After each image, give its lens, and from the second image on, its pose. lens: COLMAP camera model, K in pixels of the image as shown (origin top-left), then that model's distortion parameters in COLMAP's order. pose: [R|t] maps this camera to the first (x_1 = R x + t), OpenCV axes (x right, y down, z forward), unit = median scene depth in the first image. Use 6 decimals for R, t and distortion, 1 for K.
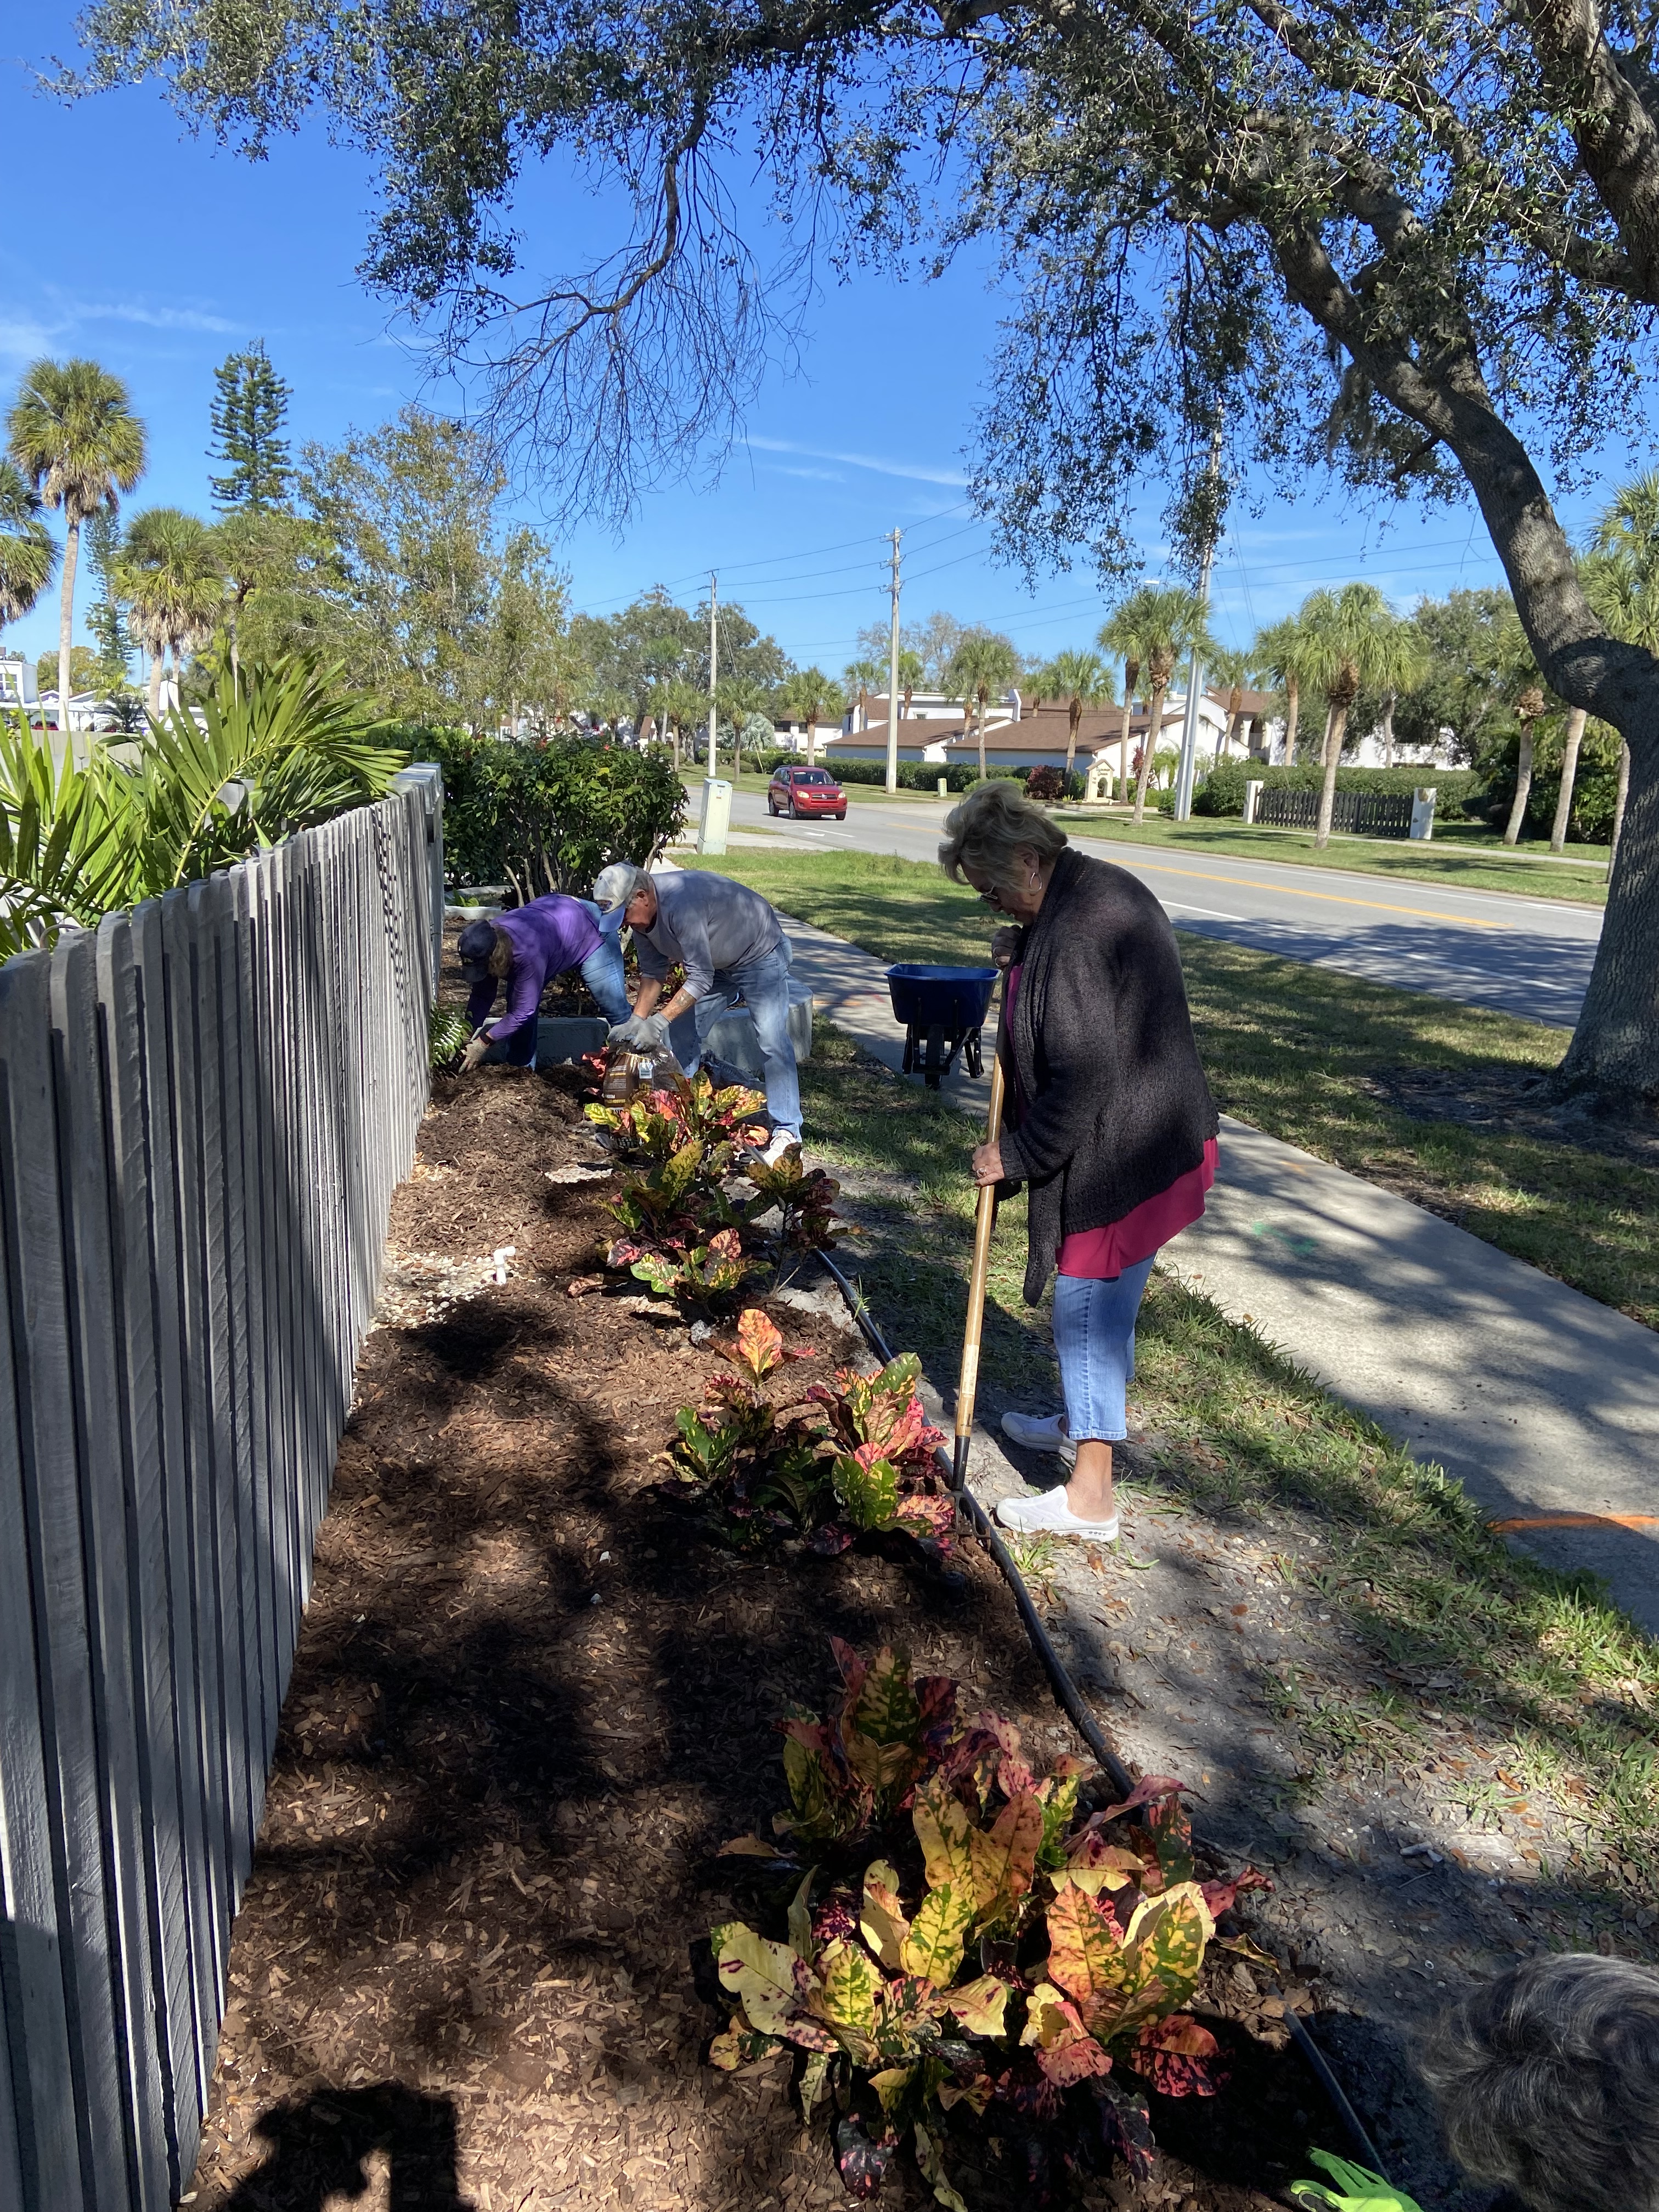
lens RADIAL K [[1662.1, 0, 846.1], [0, 1662.1, 1111.9], [0, 0, 1]] dist [0.124647, -0.166921]
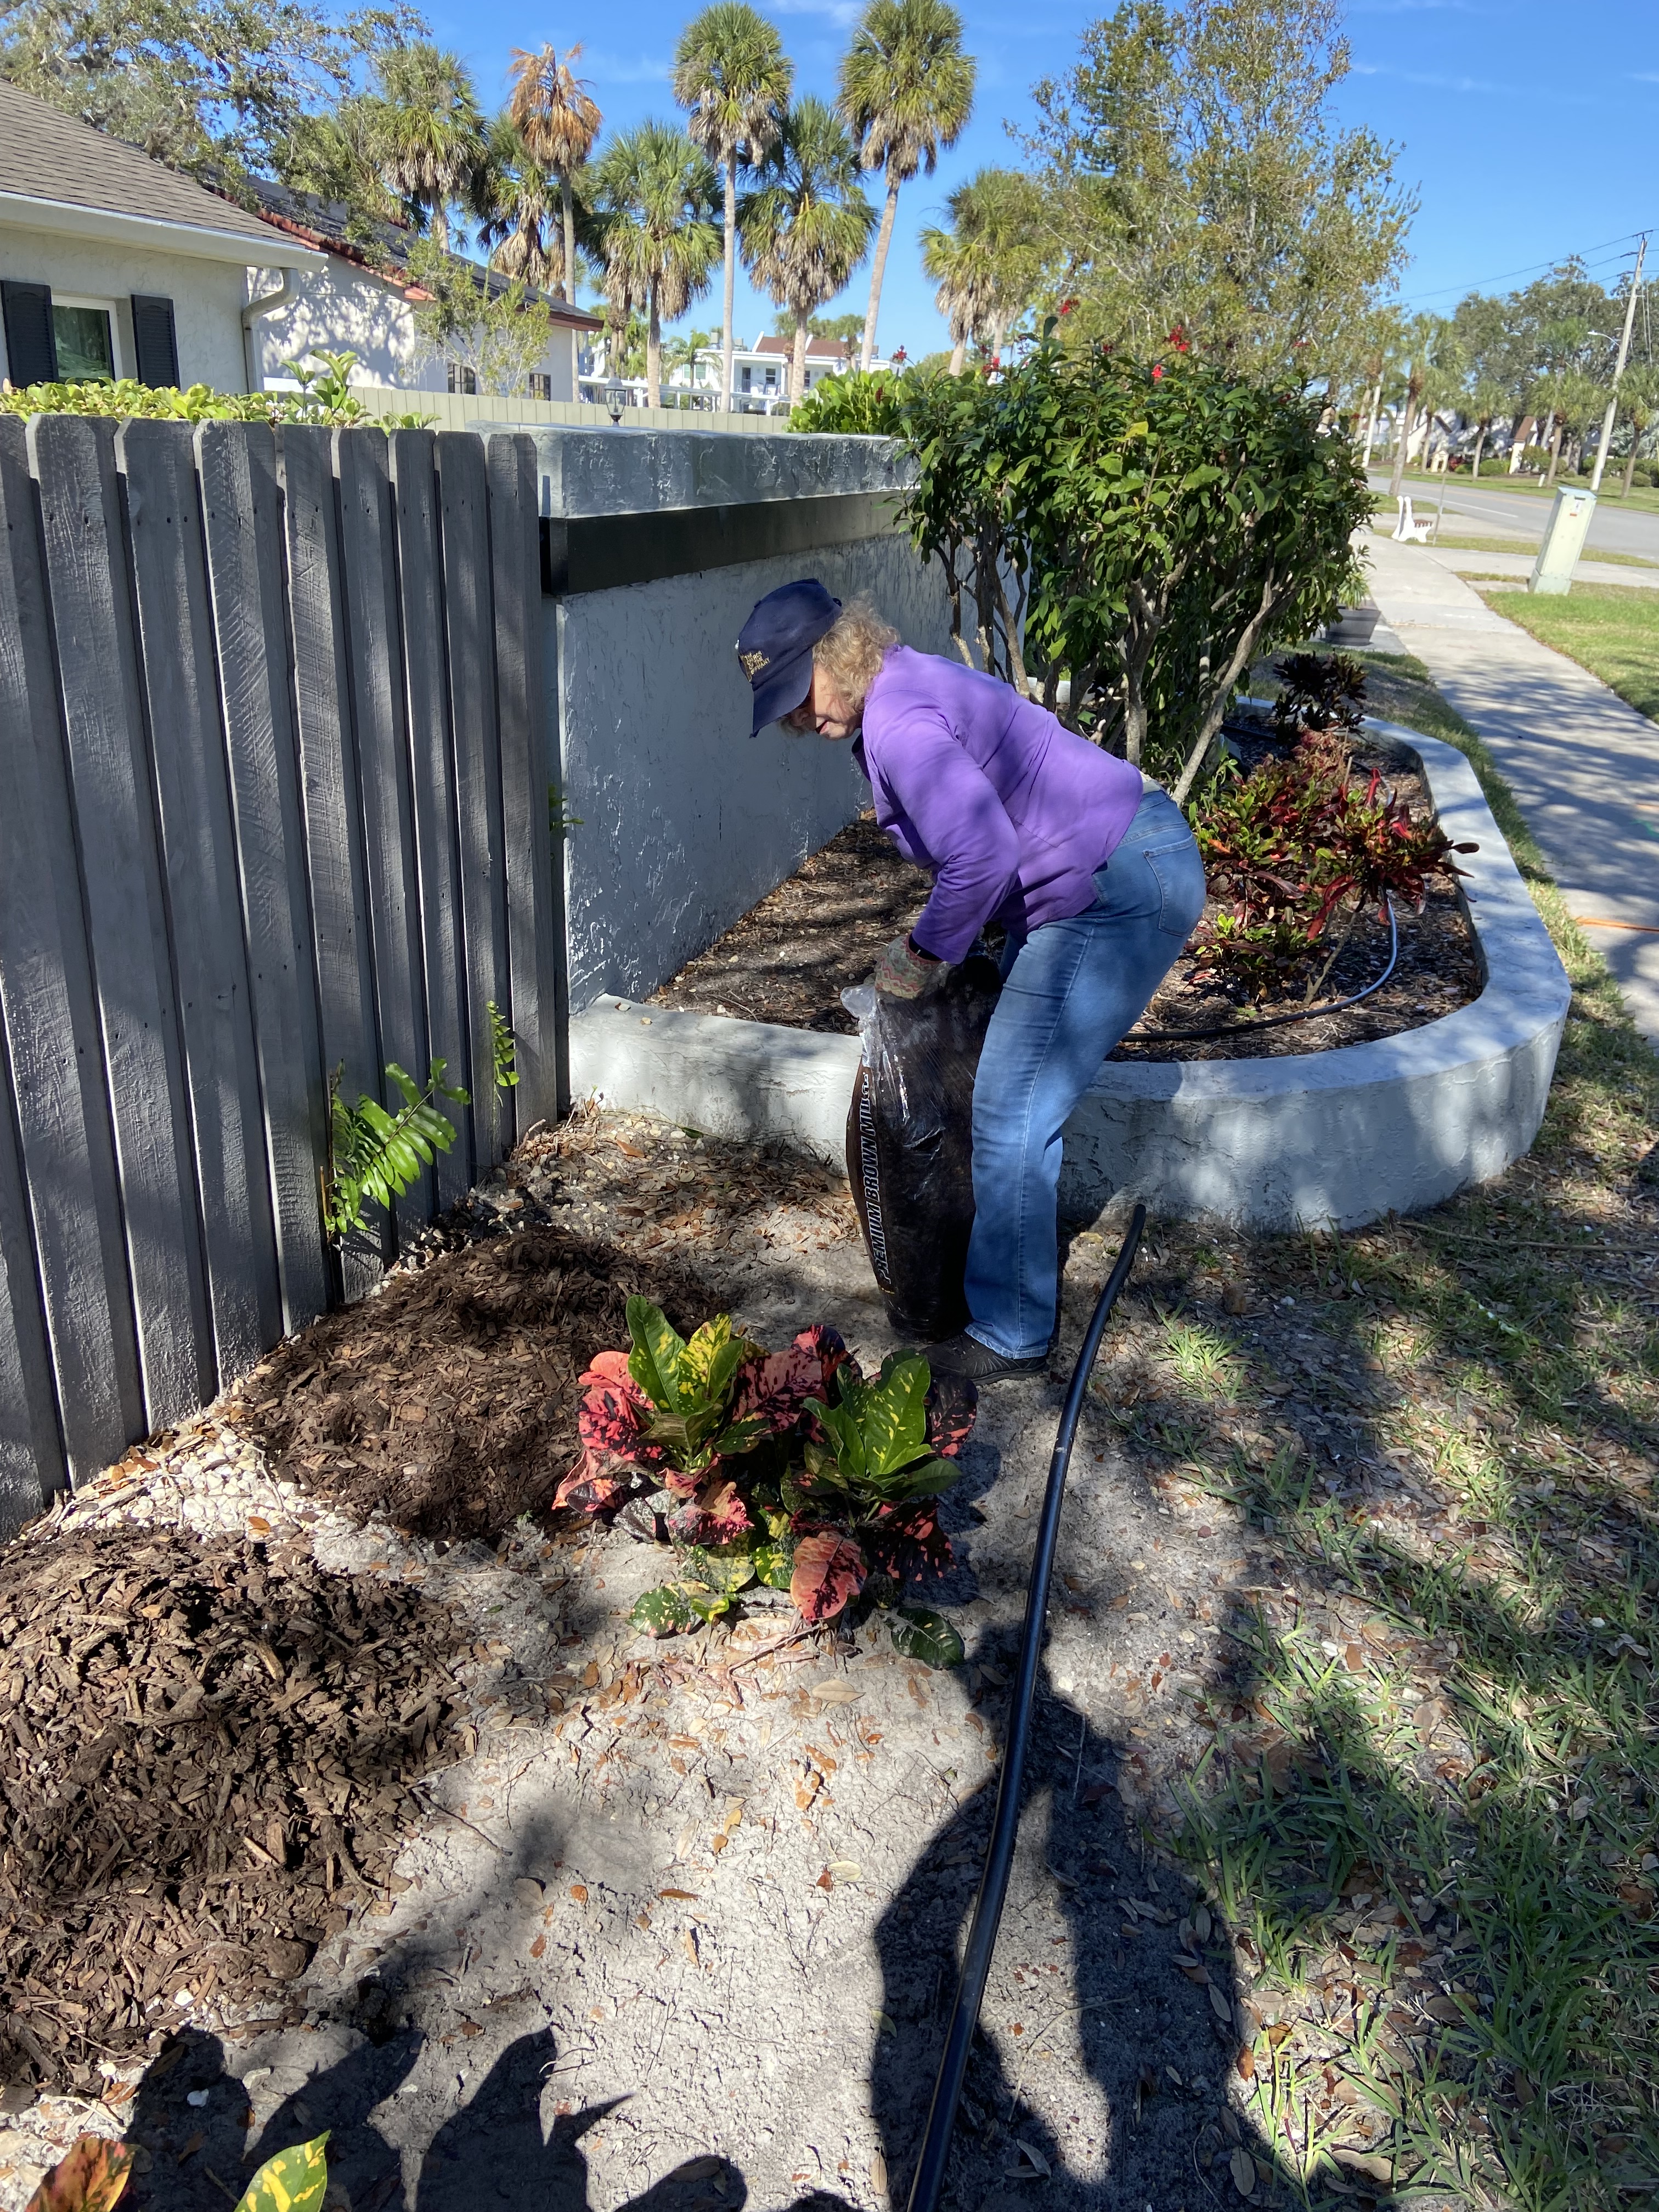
lens RADIAL K [[1662.5, 0, 846.7], [0, 1662.5, 1097.5], [0, 0, 1]] dist [0.128154, -0.167644]
pose [[0.889234, 0.183182, -0.419175, 0.003819], [-0.118980, 0.977402, 0.174728, -0.185669], [0.441709, -0.105501, 0.890934, 1.008177]]
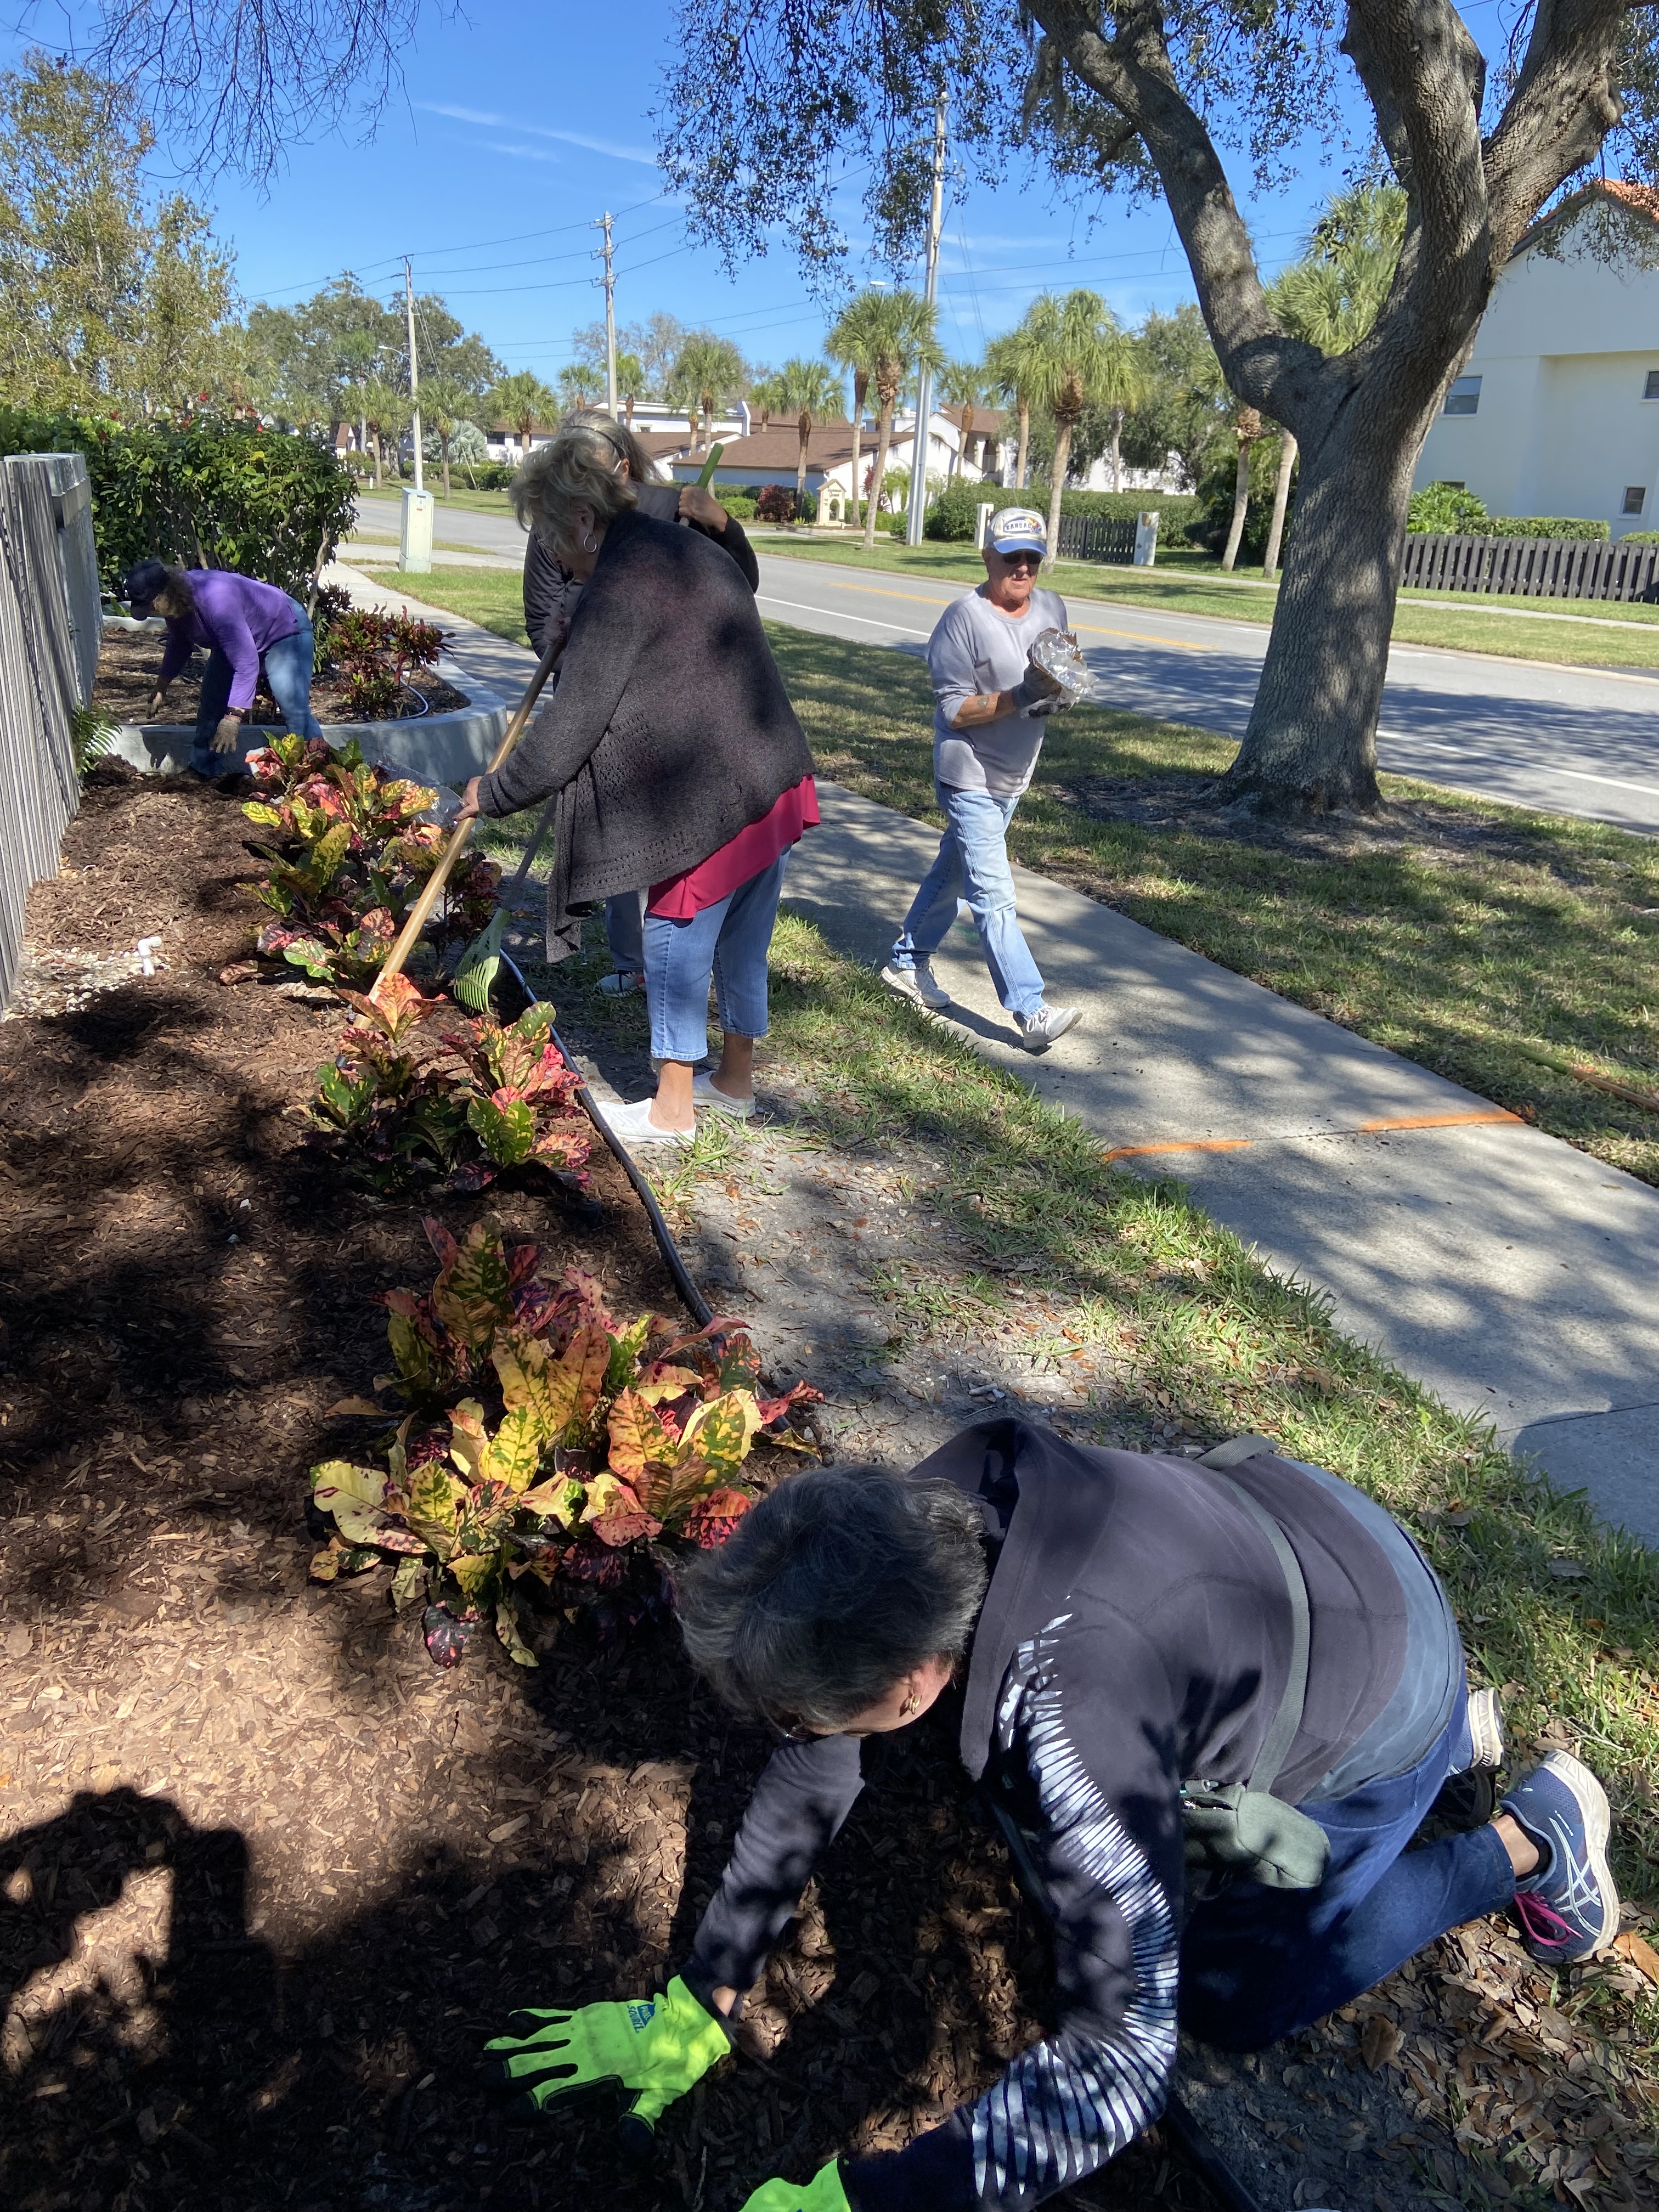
lens RADIAL K [[1662.5, 0, 846.7], [0, 1662.5, 1097.5], [0, 0, 1]] dist [0.128154, -0.167644]
pose [[0.988291, -0.044324, 0.145998, 0.043064], [0.023072, 0.989286, 0.144156, 0.035742], [-0.150824, -0.139099, 0.978726, -0.033246]]
